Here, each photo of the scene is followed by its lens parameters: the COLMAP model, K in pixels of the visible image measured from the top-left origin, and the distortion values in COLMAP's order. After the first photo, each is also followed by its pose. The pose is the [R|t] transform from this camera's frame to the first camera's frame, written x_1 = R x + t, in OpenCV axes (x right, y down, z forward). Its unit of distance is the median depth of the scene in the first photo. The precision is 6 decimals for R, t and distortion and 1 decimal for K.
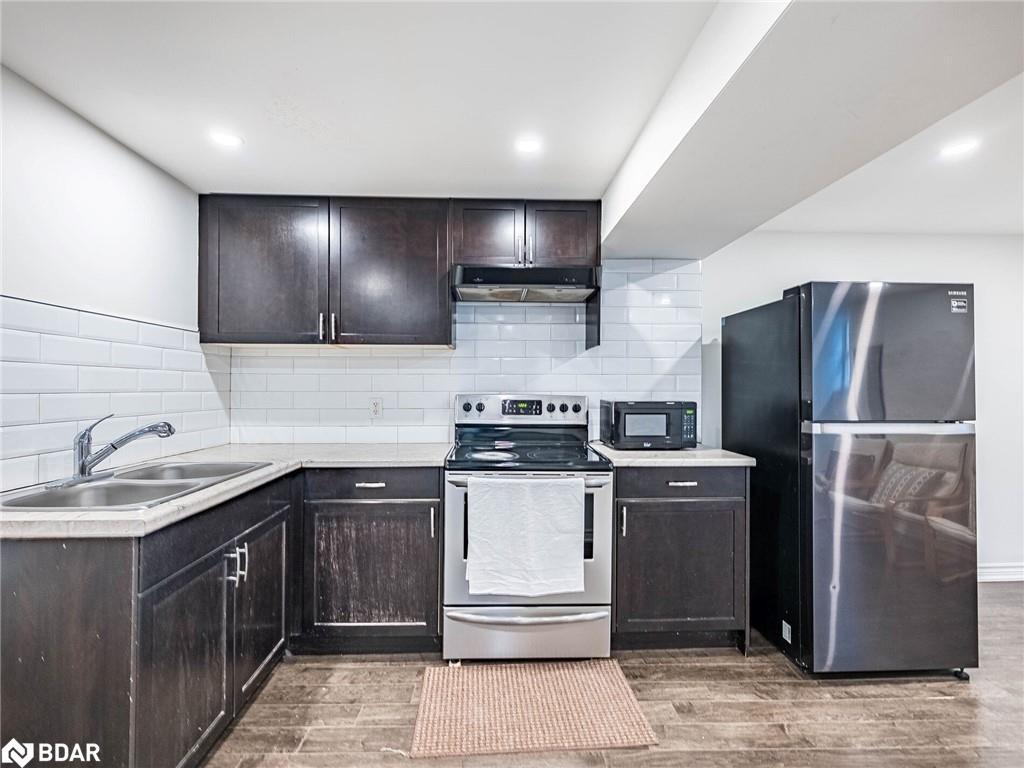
lens RADIAL K [[474.4, 0, 509.8], [0, 474.4, 383.5], [0, 0, 1]] dist [0.000305, 0.000448]
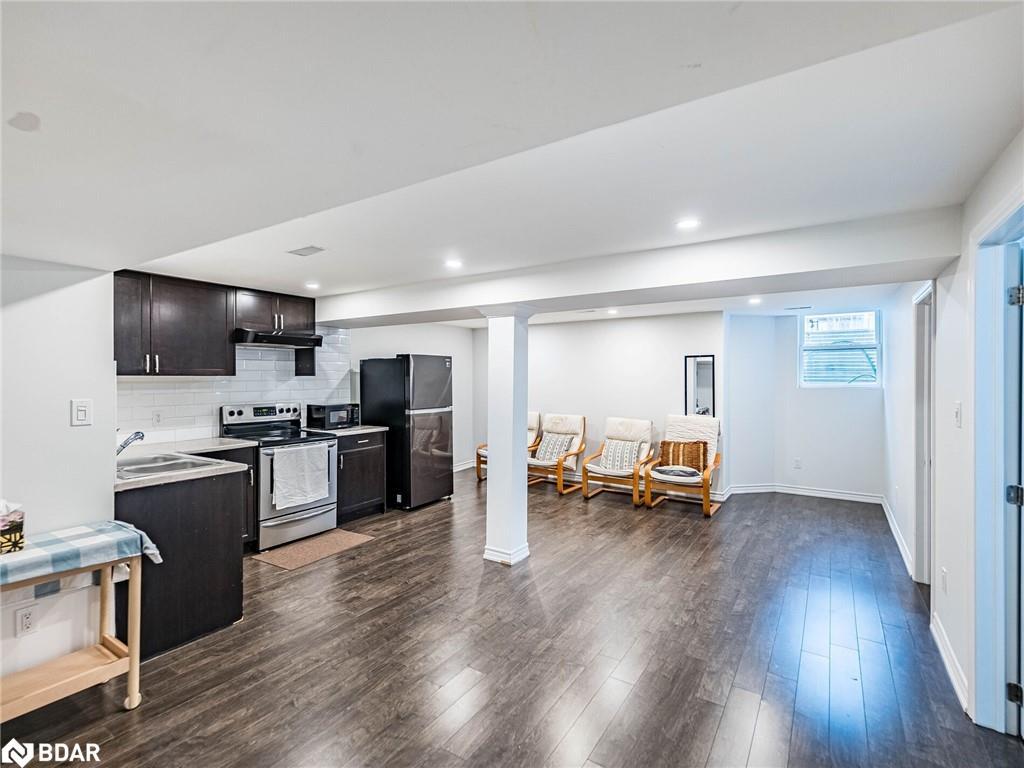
lens RADIAL K [[474.4, 0, 511.3], [0, 474.4, 380.5], [0, 0, 1]] dist [0.000305, 0.000448]
pose [[0.559473, -0.005248, 0.828832, -1.067420], [0.001007, 0.999984, 0.005652, -0.082082], [-0.828848, -0.002327, 0.559469, -0.794945]]
